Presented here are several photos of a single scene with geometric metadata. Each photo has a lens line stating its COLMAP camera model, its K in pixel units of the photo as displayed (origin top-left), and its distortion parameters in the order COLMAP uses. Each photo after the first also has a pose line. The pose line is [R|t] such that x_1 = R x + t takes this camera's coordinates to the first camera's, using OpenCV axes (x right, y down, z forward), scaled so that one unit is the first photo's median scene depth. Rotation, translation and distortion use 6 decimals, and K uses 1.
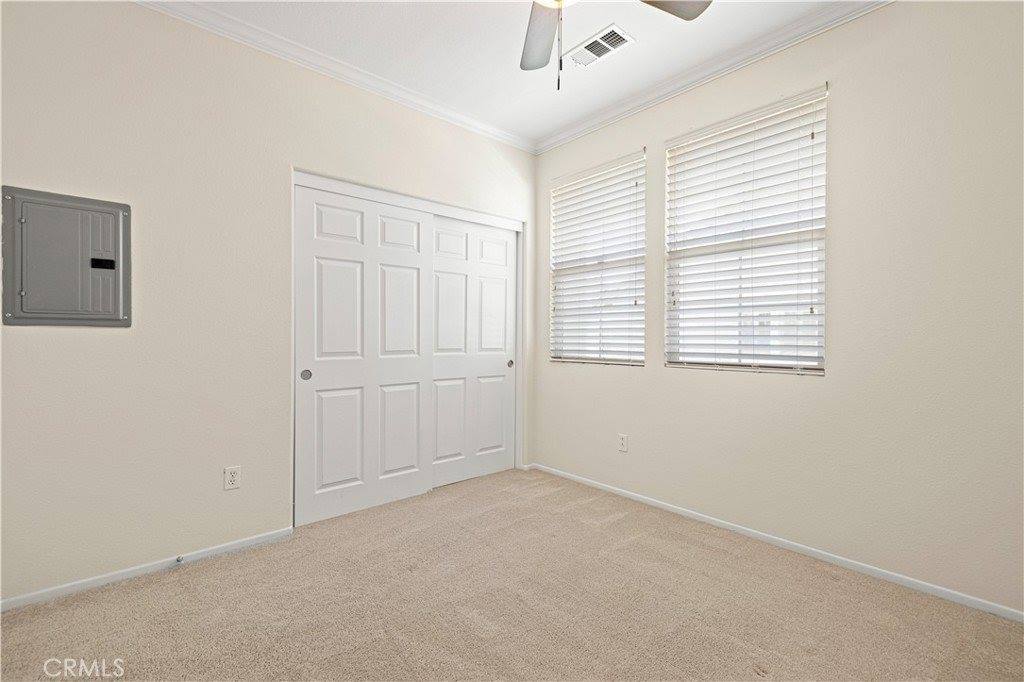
lens RADIAL K [[436.3, 0, 510.9], [0, 436.3, 340.5], [0, 0, 1]] dist [0.001683, -0.000223]
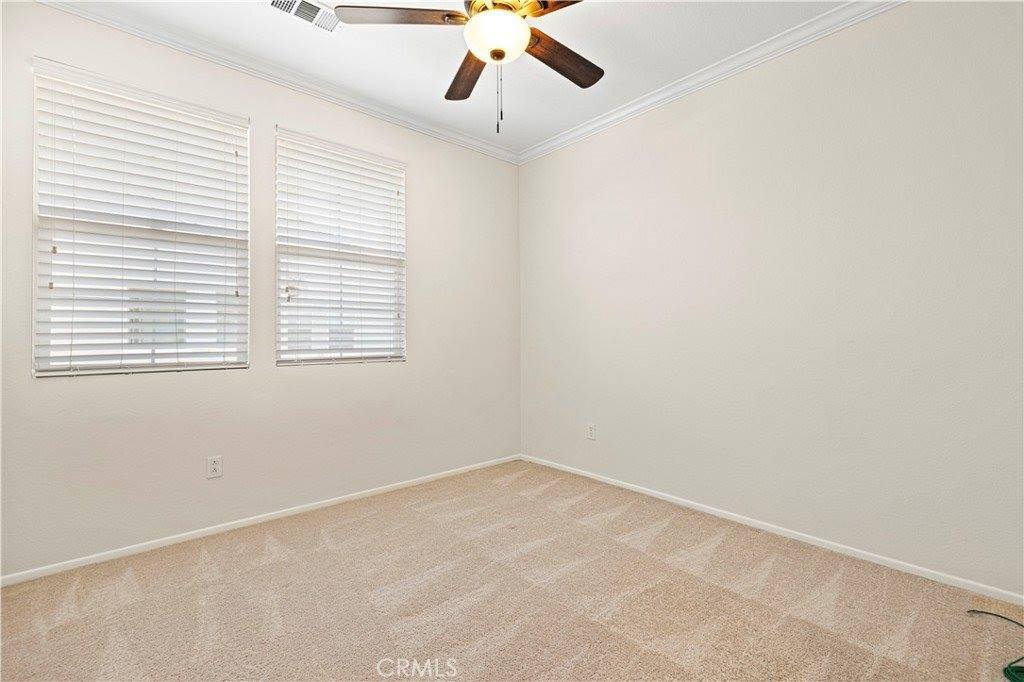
lens RADIAL K [[436.3, 0, 510.3], [0, 436.3, 340.2], [0, 0, 1]] dist [0.001683, -0.000223]
pose [[0.010160, -0.014239, 0.999847, -0.646539], [0.007197, 0.999874, 0.014166, -0.005653], [-0.999922, 0.007052, 0.010261, 0.548766]]
